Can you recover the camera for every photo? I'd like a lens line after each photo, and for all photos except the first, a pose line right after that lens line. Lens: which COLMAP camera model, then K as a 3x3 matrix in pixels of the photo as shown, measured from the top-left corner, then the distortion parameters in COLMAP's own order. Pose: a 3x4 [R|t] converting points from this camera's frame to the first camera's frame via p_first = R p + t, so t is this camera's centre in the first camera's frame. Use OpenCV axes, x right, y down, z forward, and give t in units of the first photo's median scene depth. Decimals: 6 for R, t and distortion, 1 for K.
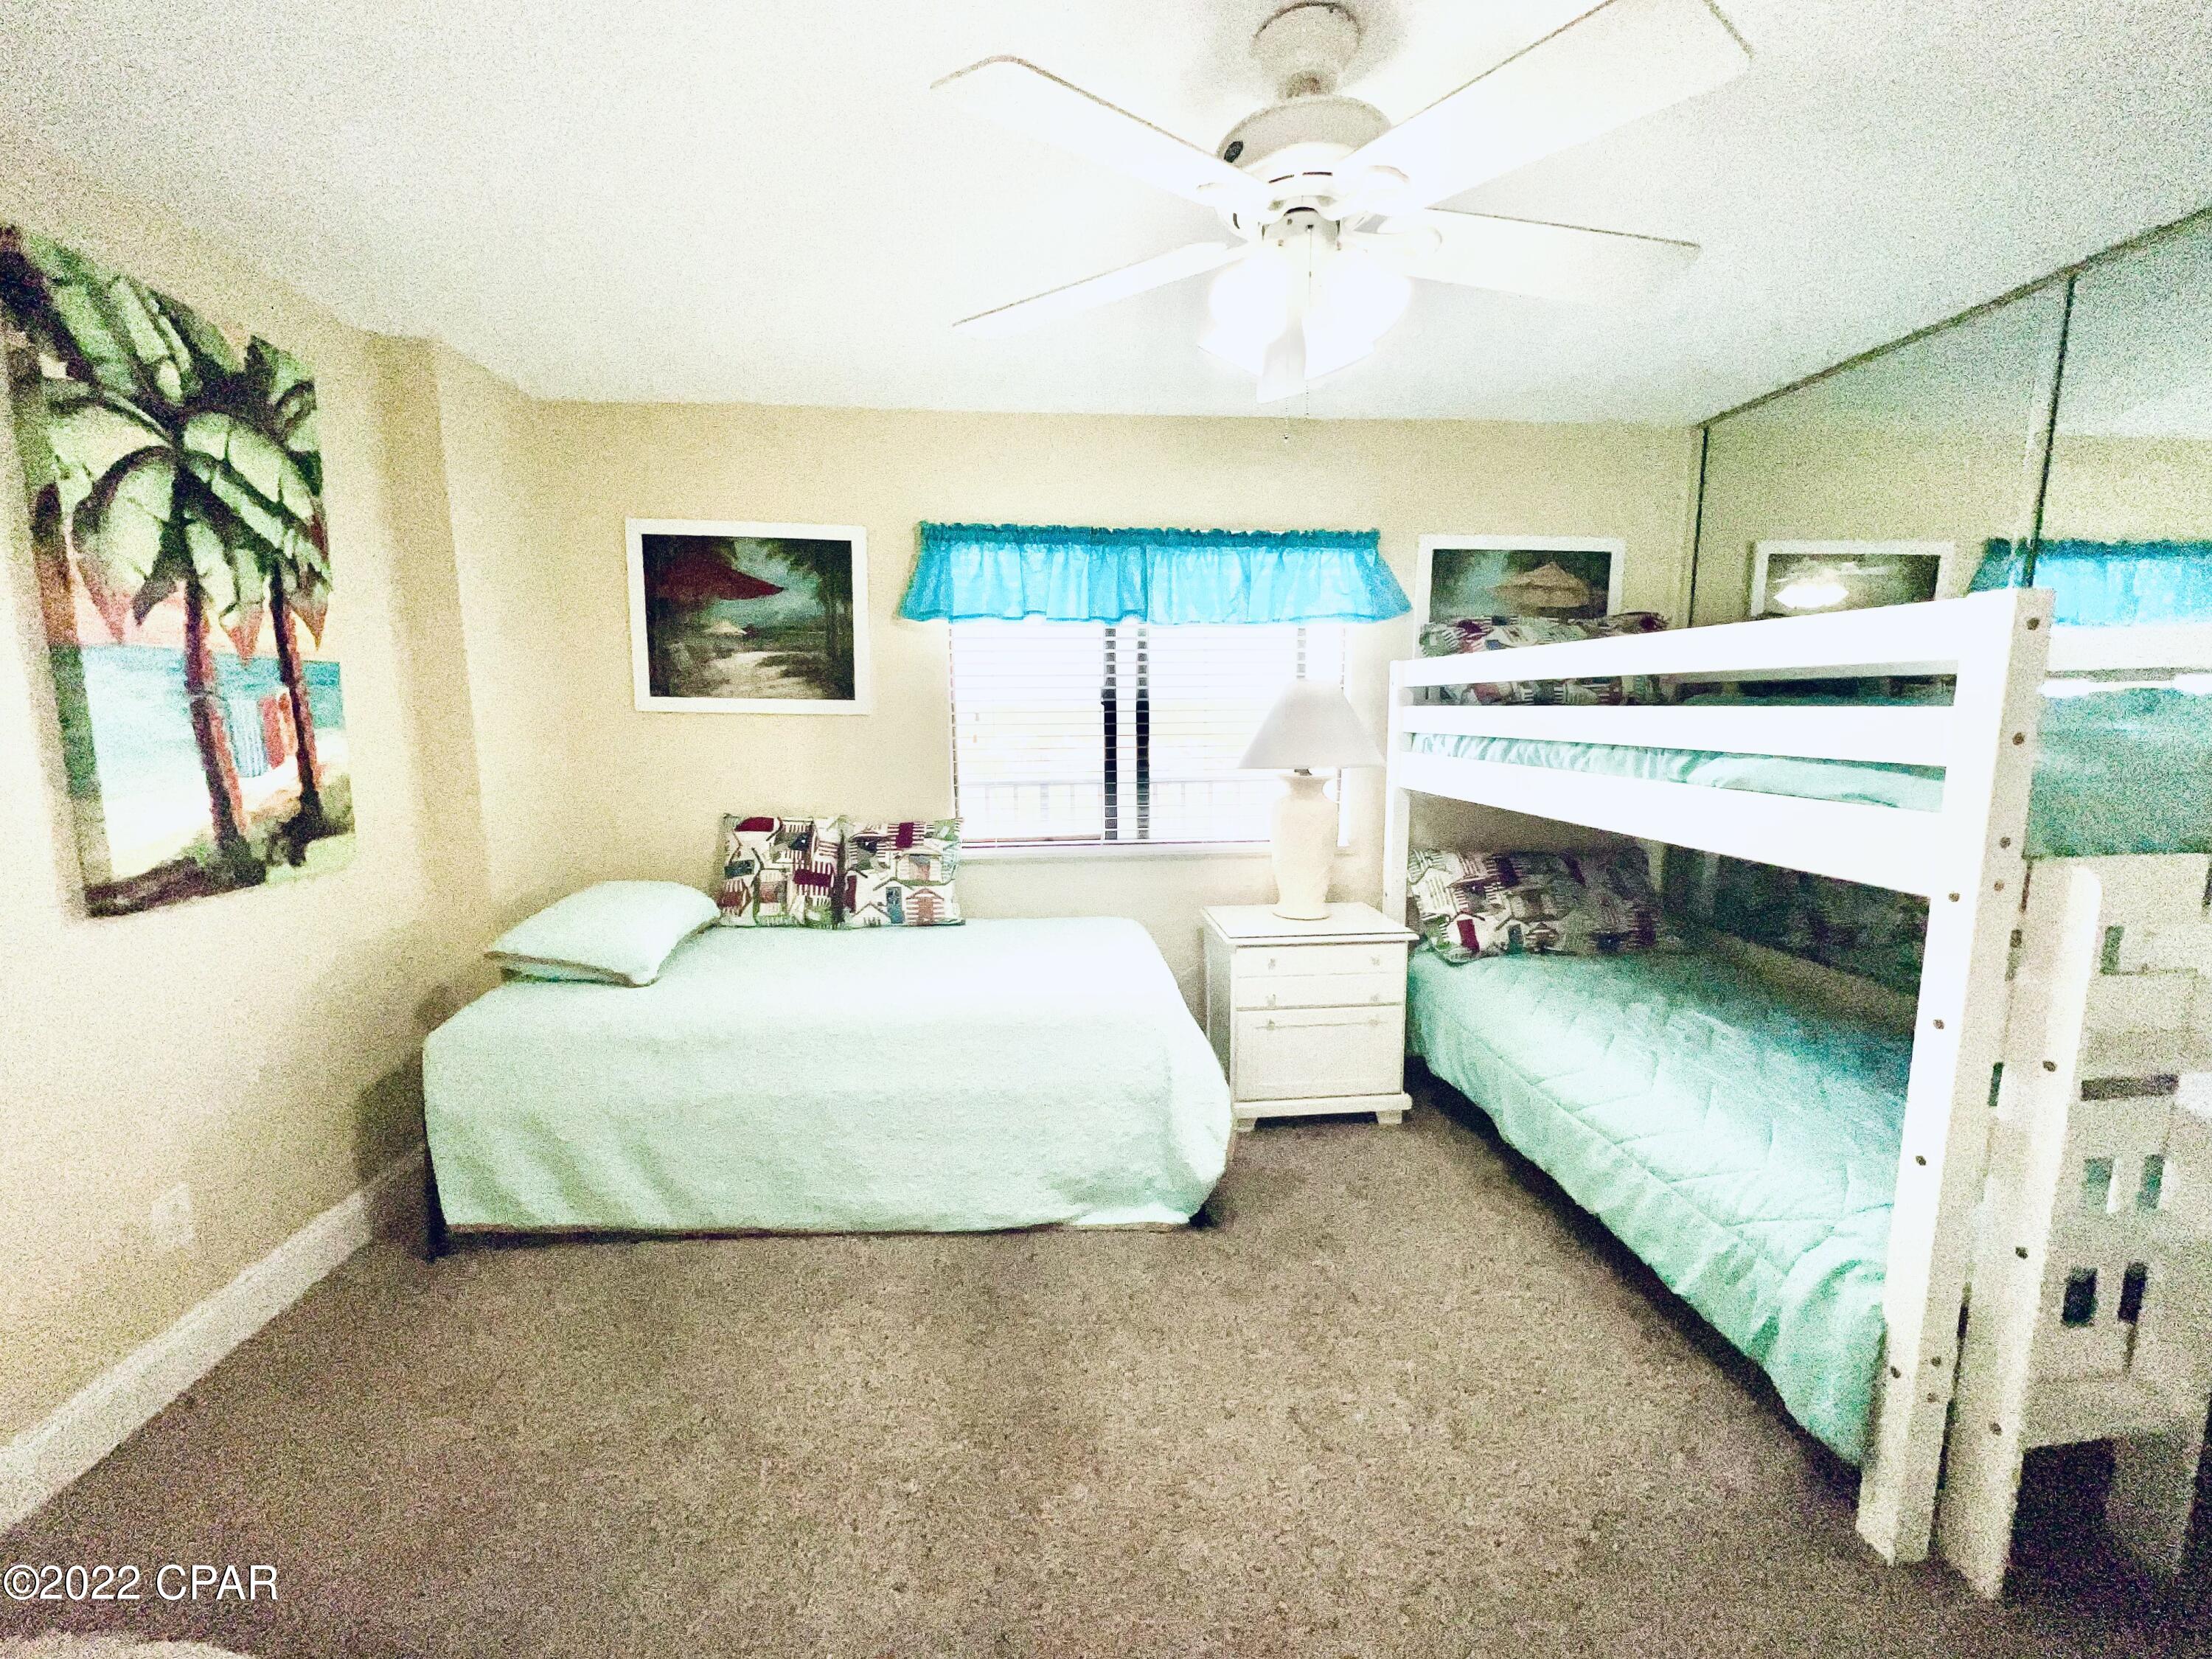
lens RADIAL K [[897.8, 0, 1099.3], [0, 897.8, 826.8], [0, 0, 1]] dist [-0.002733, -0.000235]
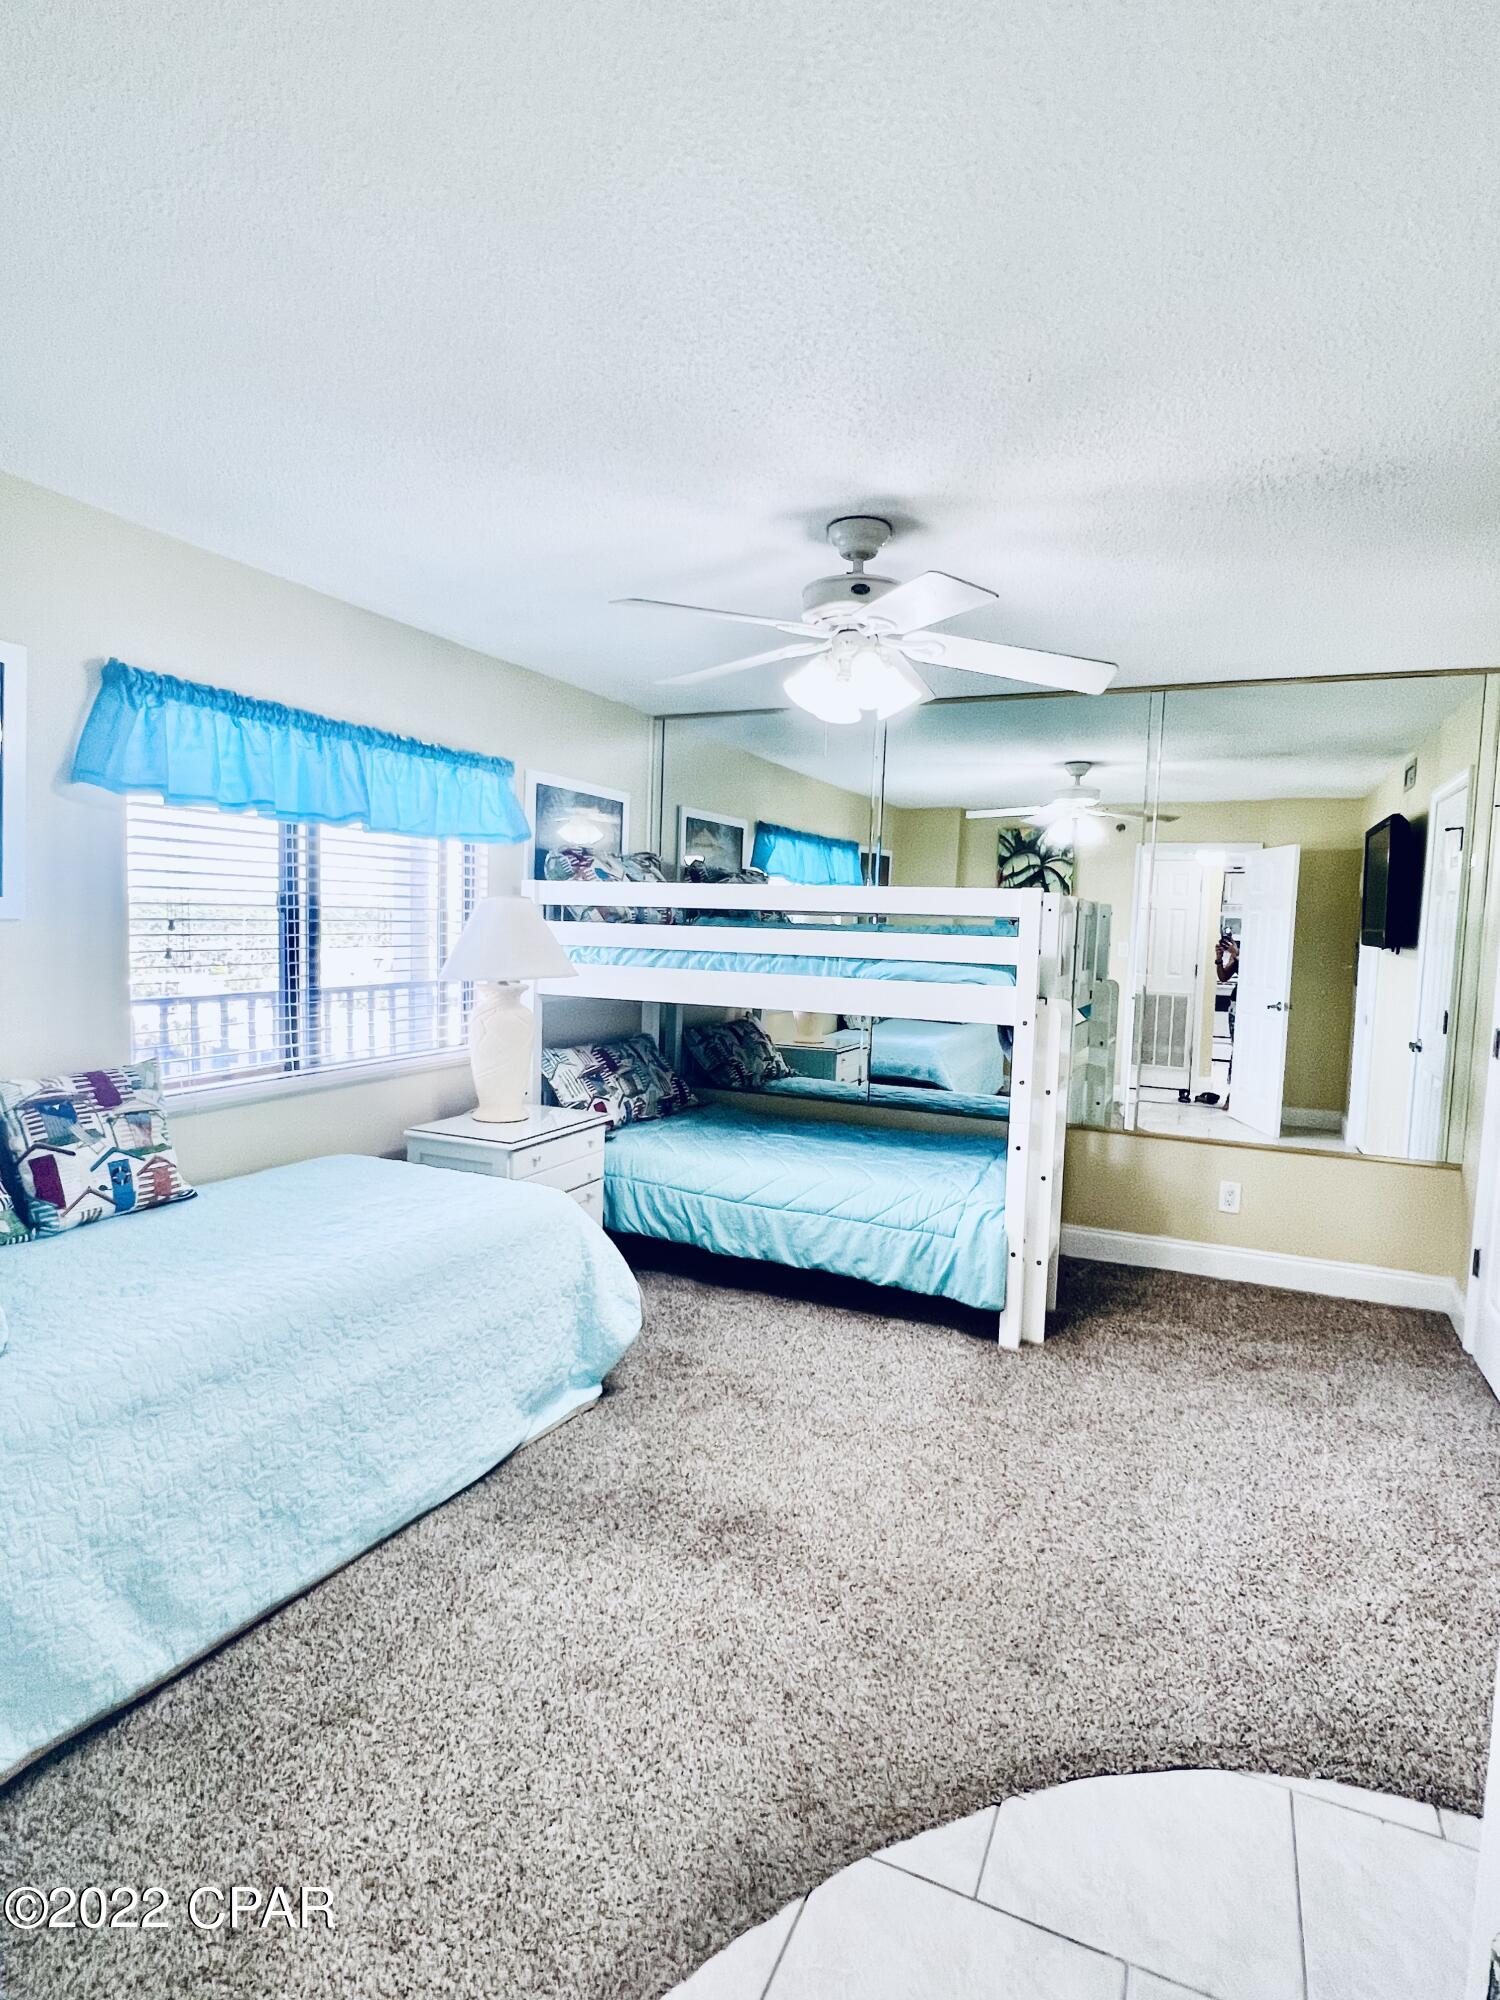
lens RADIAL K [[1085.9, 0, 748.5], [0, 1085.9, 1004.9], [0, 0, 1]] dist [-0.004019, 0.001524]
pose [[0.471340, -0.049819, 0.880543, -0.761806], [0.084414, 0.996368, 0.011187, -0.024460], [-0.877903, 0.069058, 0.473833, 0.143521]]
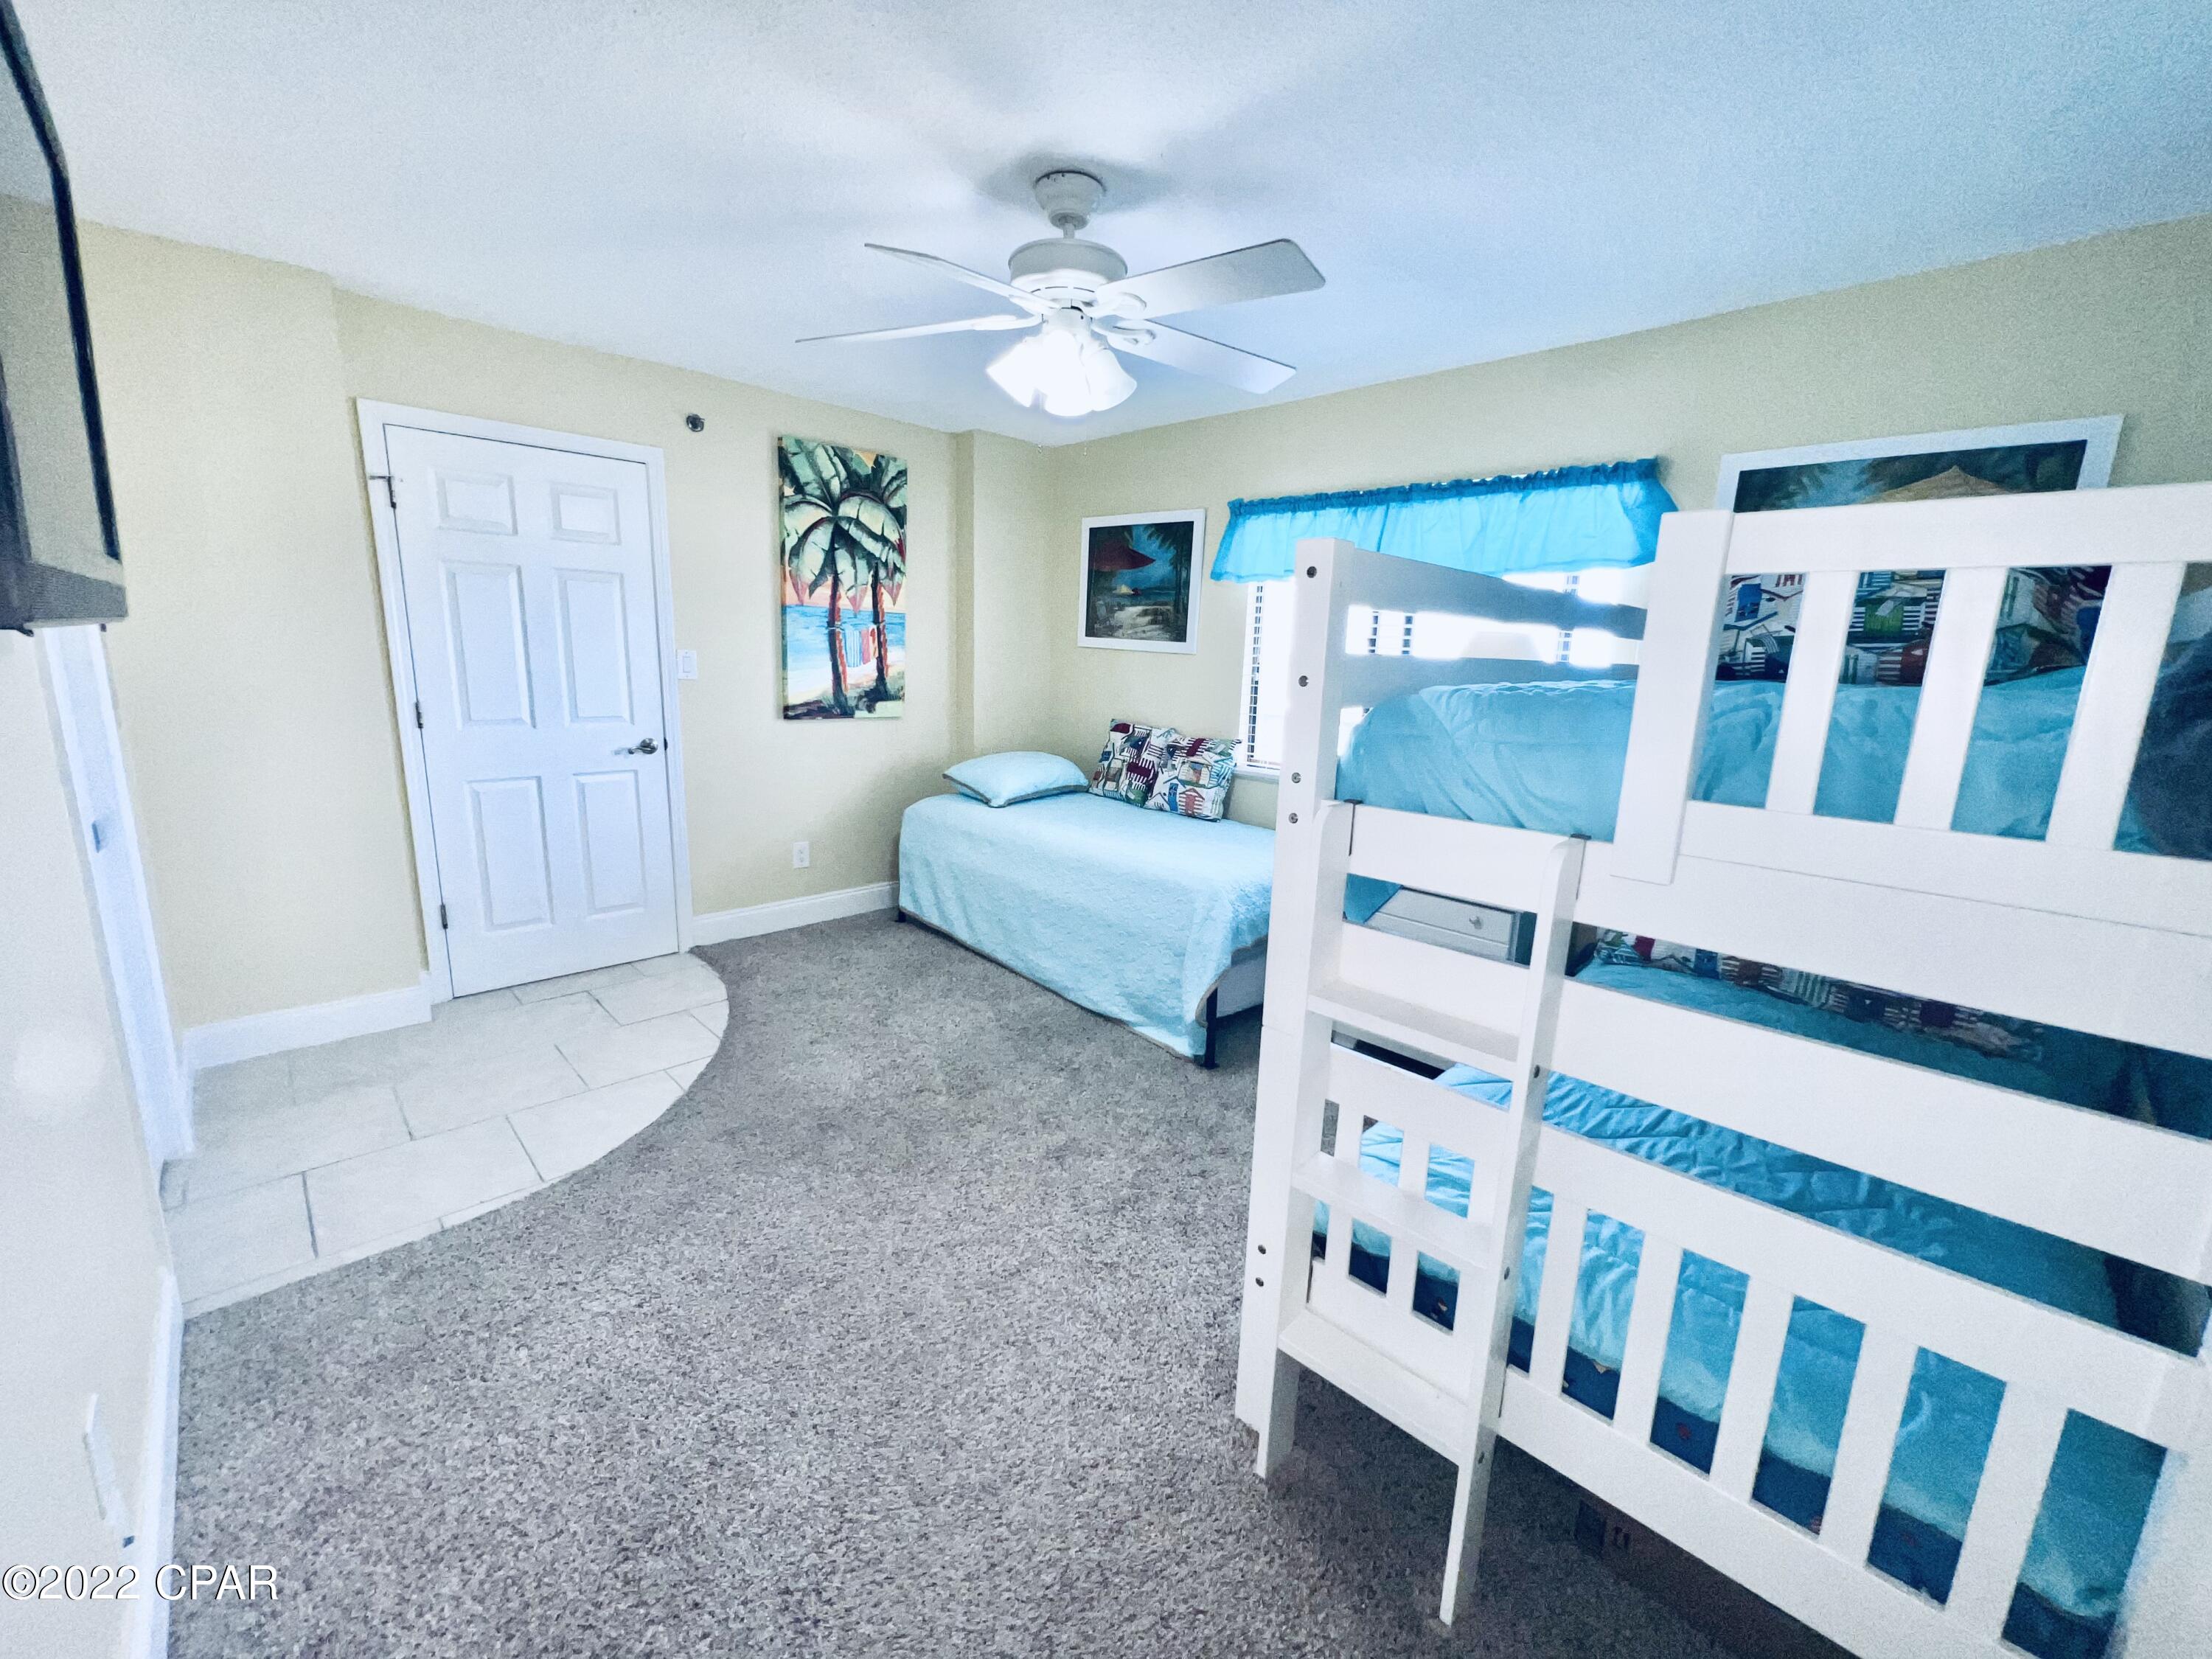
lens RADIAL K [[897.8, 0, 1087.0], [0, 897.8, 827.5], [0, 0, 1]] dist [-0.002733, -0.000235]
pose [[0.621412, 0.178324, -0.762921, 0.734570], [-0.142011, 0.983261, 0.114156, -0.002113], [0.770507, 0.037405, 0.636333, 0.053613]]
